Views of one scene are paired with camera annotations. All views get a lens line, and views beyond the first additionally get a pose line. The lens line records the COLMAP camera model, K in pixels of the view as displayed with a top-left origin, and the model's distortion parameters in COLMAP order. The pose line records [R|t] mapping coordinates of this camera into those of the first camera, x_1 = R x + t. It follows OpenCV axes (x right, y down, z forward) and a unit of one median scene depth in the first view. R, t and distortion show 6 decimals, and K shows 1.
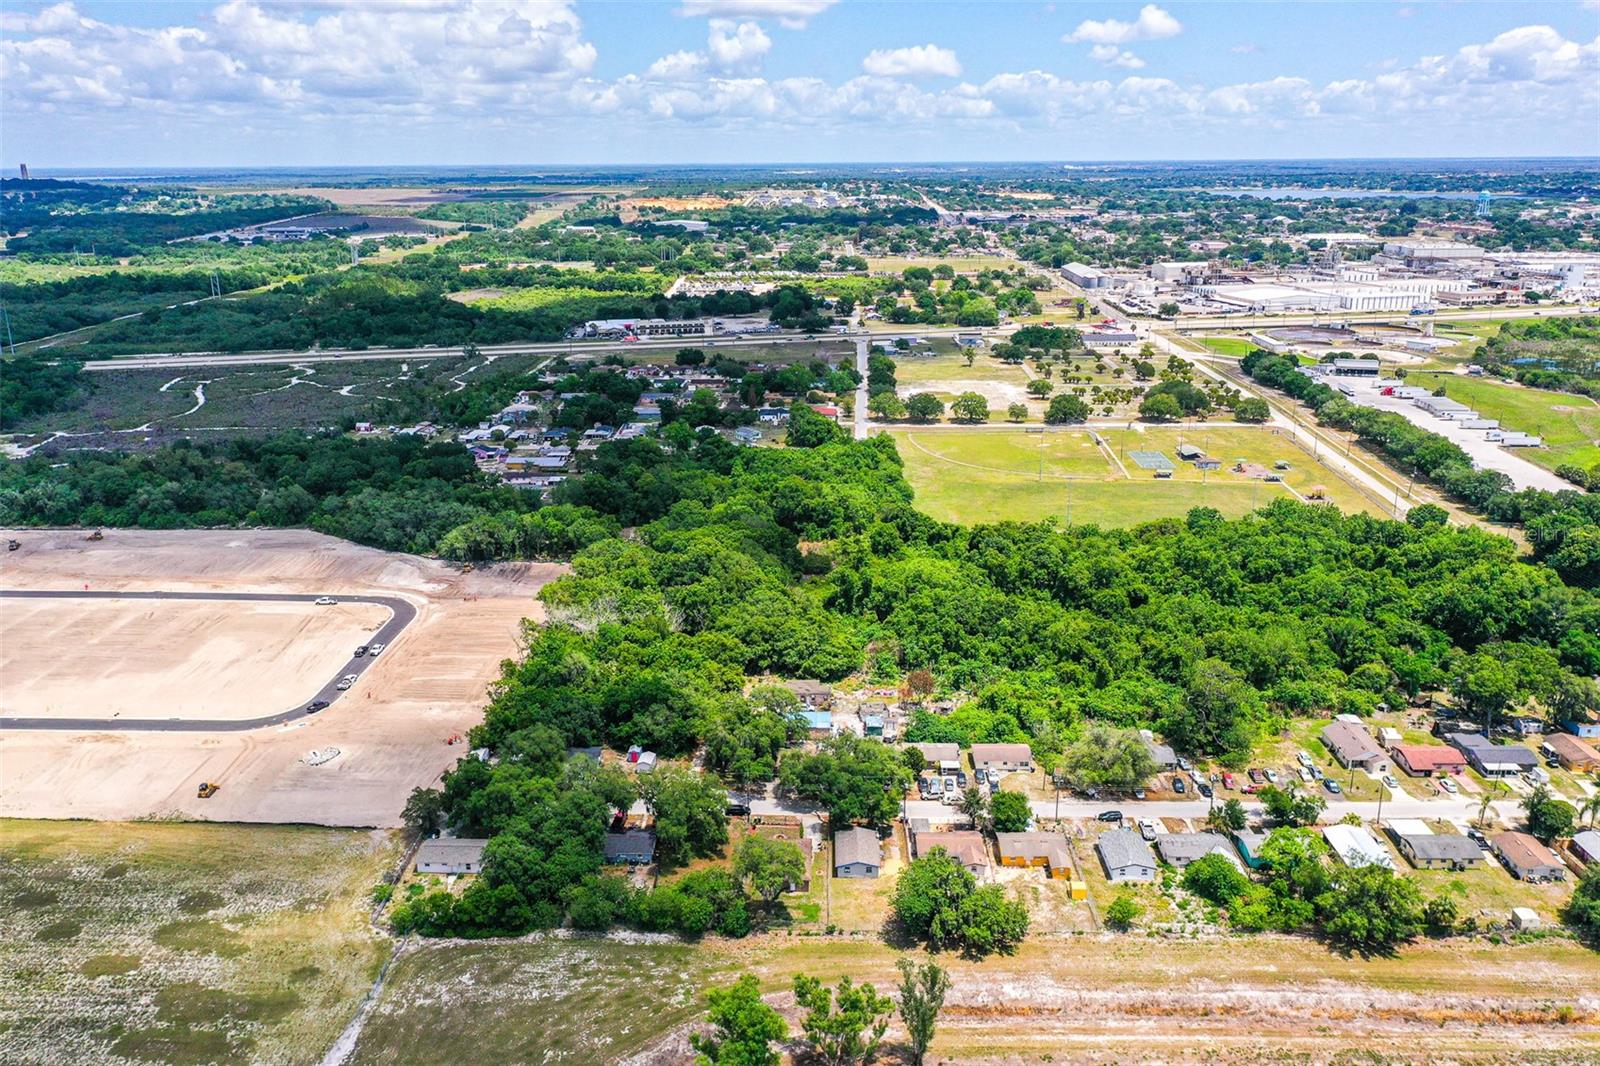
lens RADIAL K [[1255.4, 0, 800.0], [0, 1255.4, 533.0], [0, 0, 1]] dist [0.001438, -0.004899]
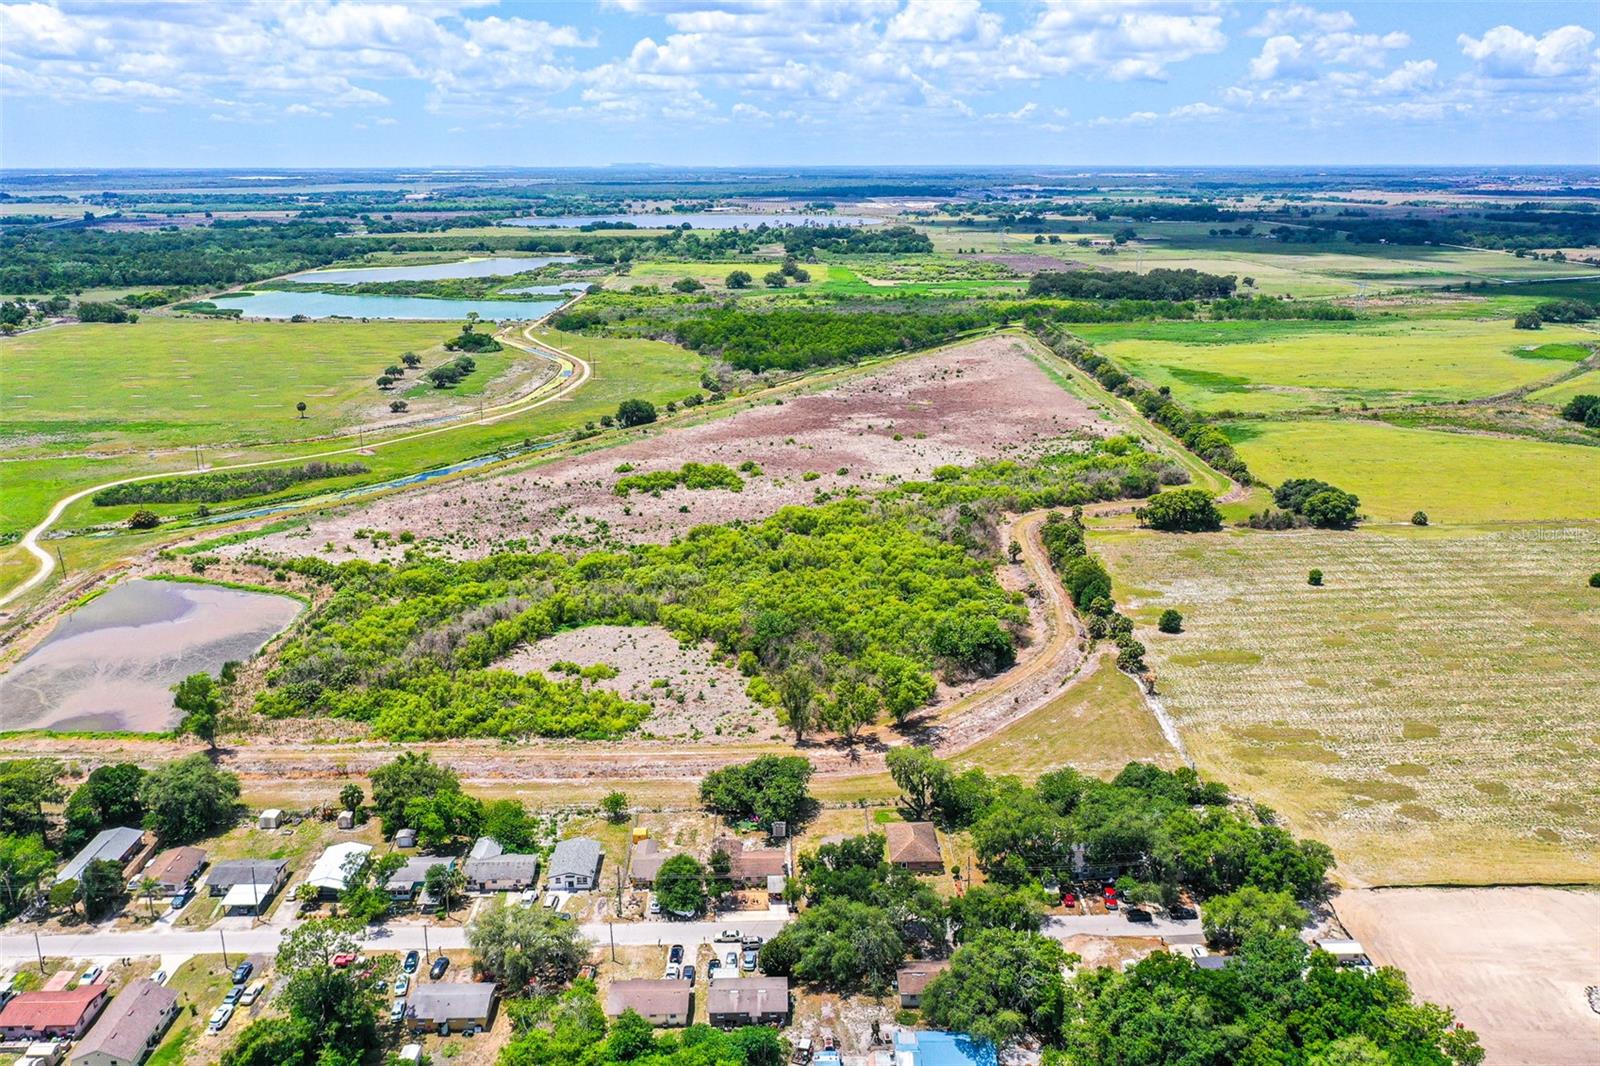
lens RADIAL K [[1255.4, 0, 800.0], [0, 1255.4, 533.0], [0, 0, 1]] dist [0.001438, -0.004899]
pose [[-0.999429, 0.015791, -0.029860, 0.115262], [-0.003082, 0.837678, 0.546156, -0.548850], [0.033637, 0.545936, -0.837151, 1.840343]]
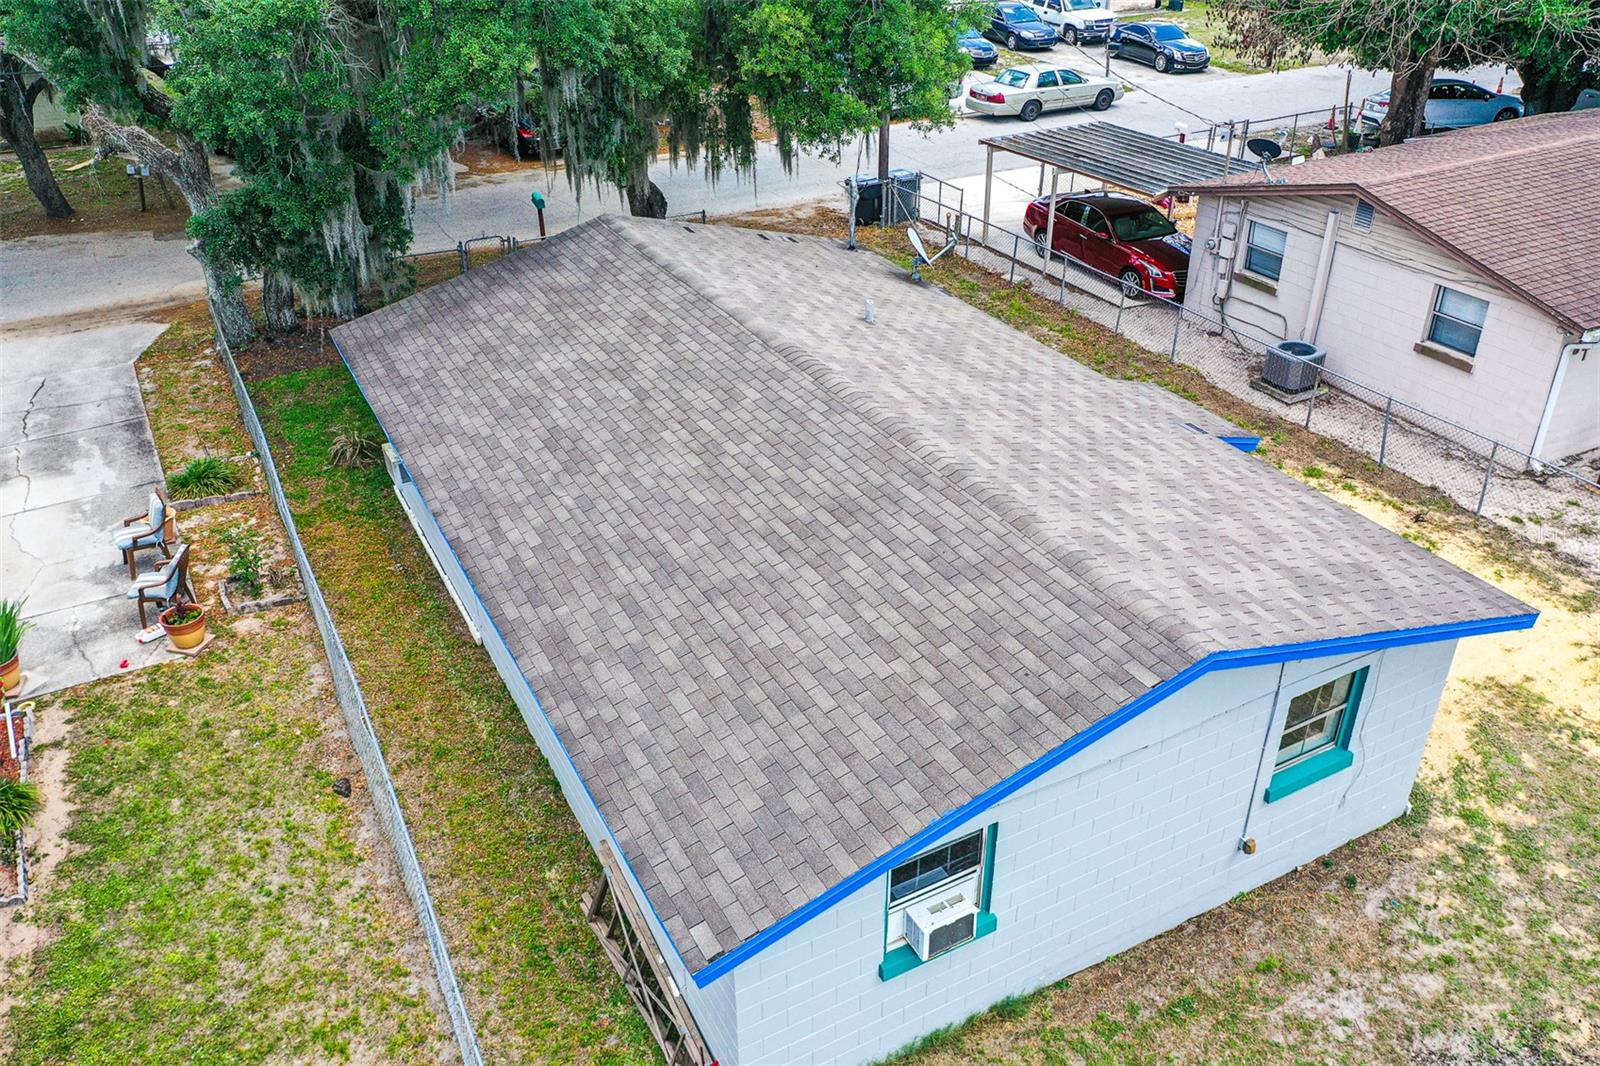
lens RADIAL K [[1275.0, 0, 800.0], [0, 1275.0, 533.0], [0, 0, 1]] dist [-0.002801, -0.002911]
pose [[0.876104, -0.247668, 0.413645, 0.020041], [0.147842, 0.954643, 0.258457, 0.263593], [-0.458895, -0.165281, 0.872982, 1.053496]]
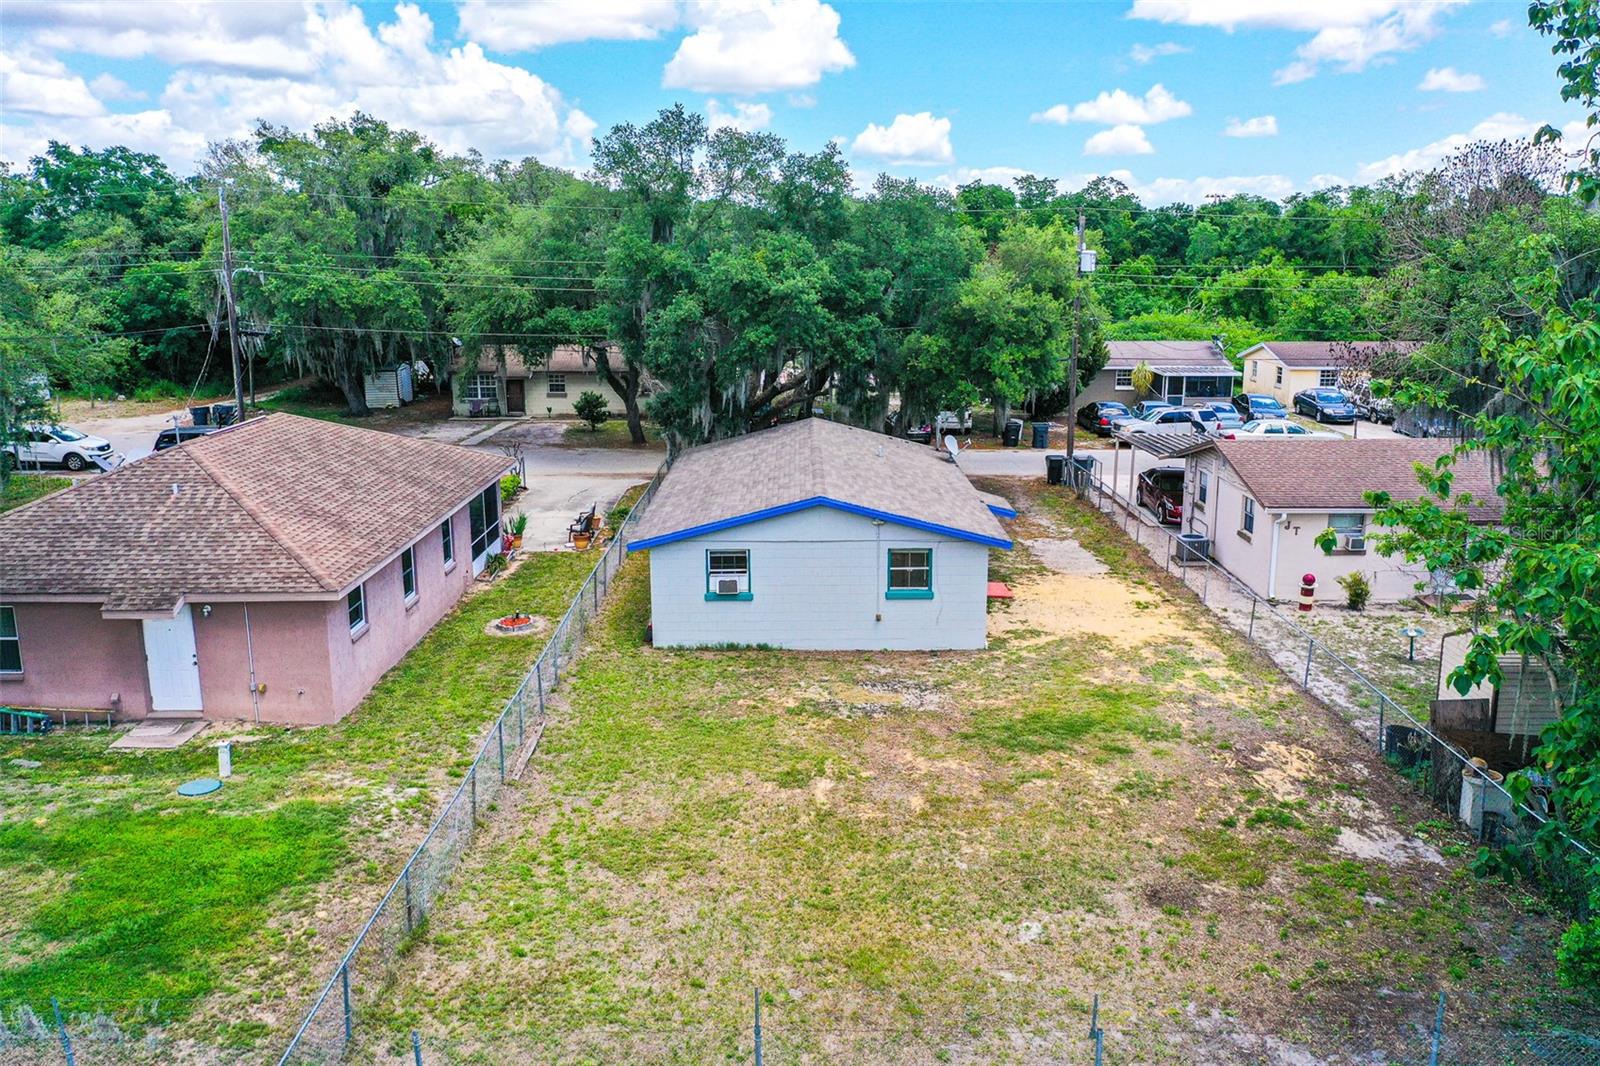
lens RADIAL K [[1255.4, 0, 800.0], [0, 1255.4, 533.0], [0, 0, 1]] dist [0.001438, -0.004899]
pose [[0.999895, -0.001869, 0.014387, 0.046154], [0.002937, 0.997210, -0.074592, 0.294586], [-0.014208, 0.074626, 0.997110, 0.956353]]
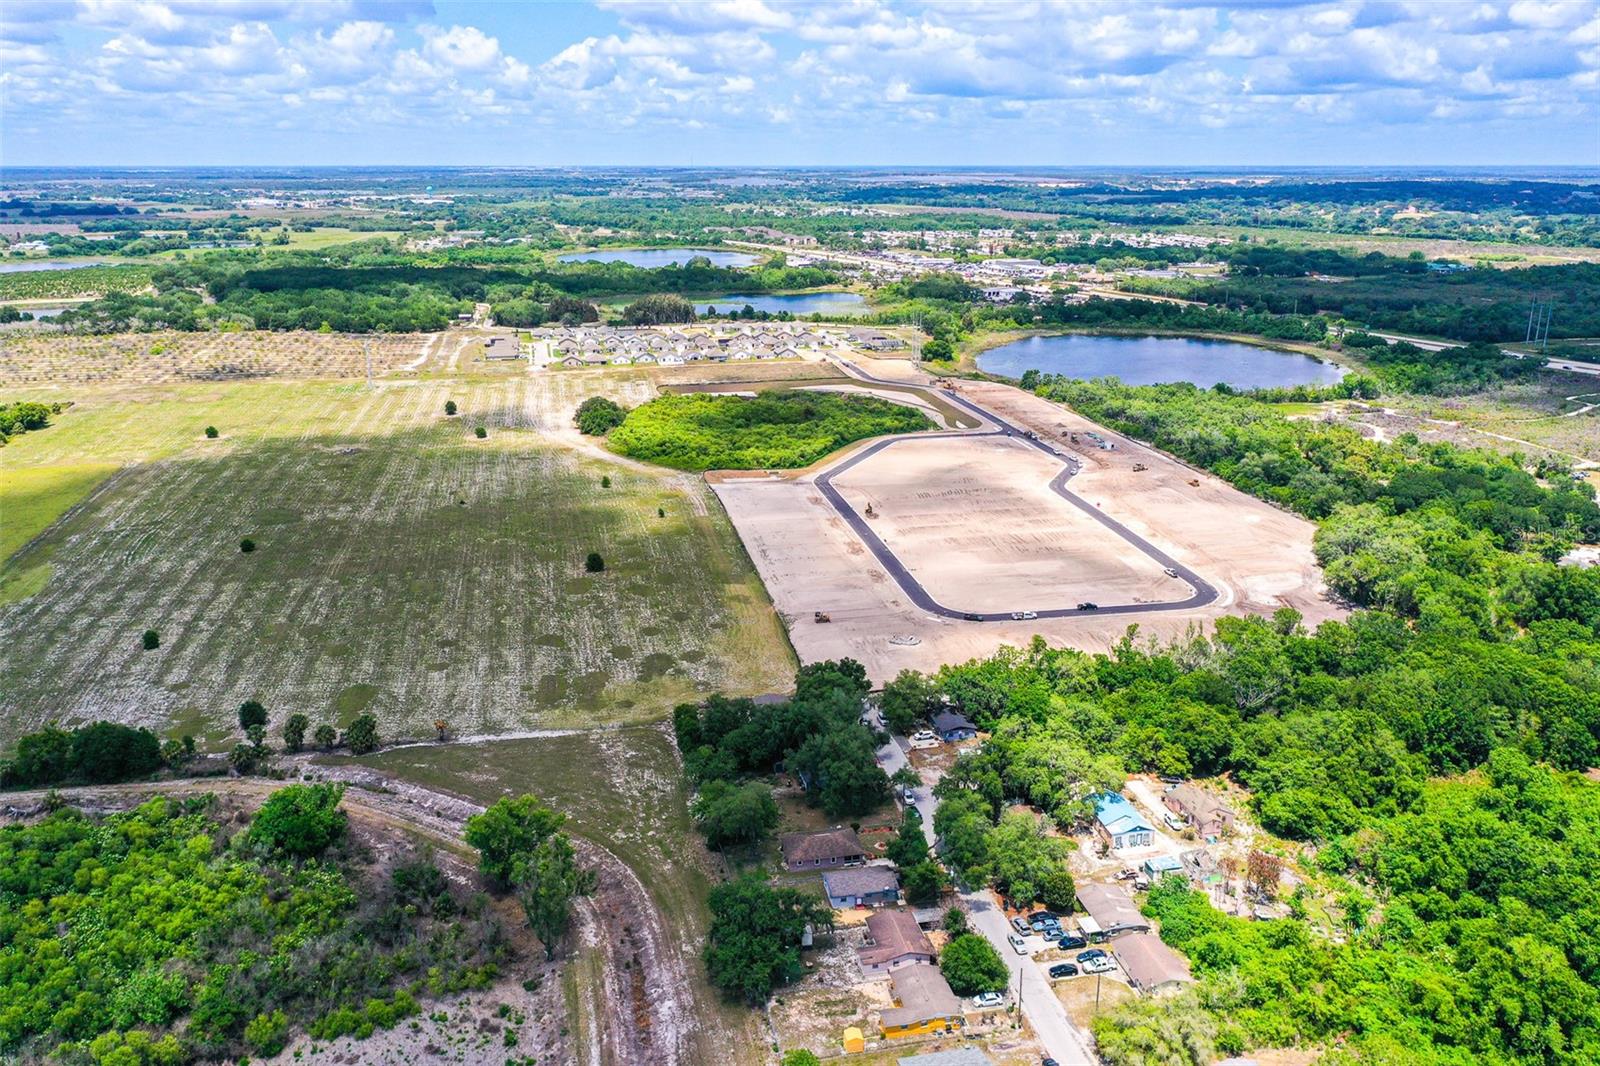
lens RADIAL K [[1255.4, 0, 800.0], [0, 1255.4, 533.0], [0, 0, 1]] dist [0.001438, -0.004899]
pose [[0.215354, 0.281825, -0.934985, 0.929826], [-0.277433, 0.935656, 0.218127, -0.208929], [0.936298, 0.212421, 0.279685, 0.688869]]
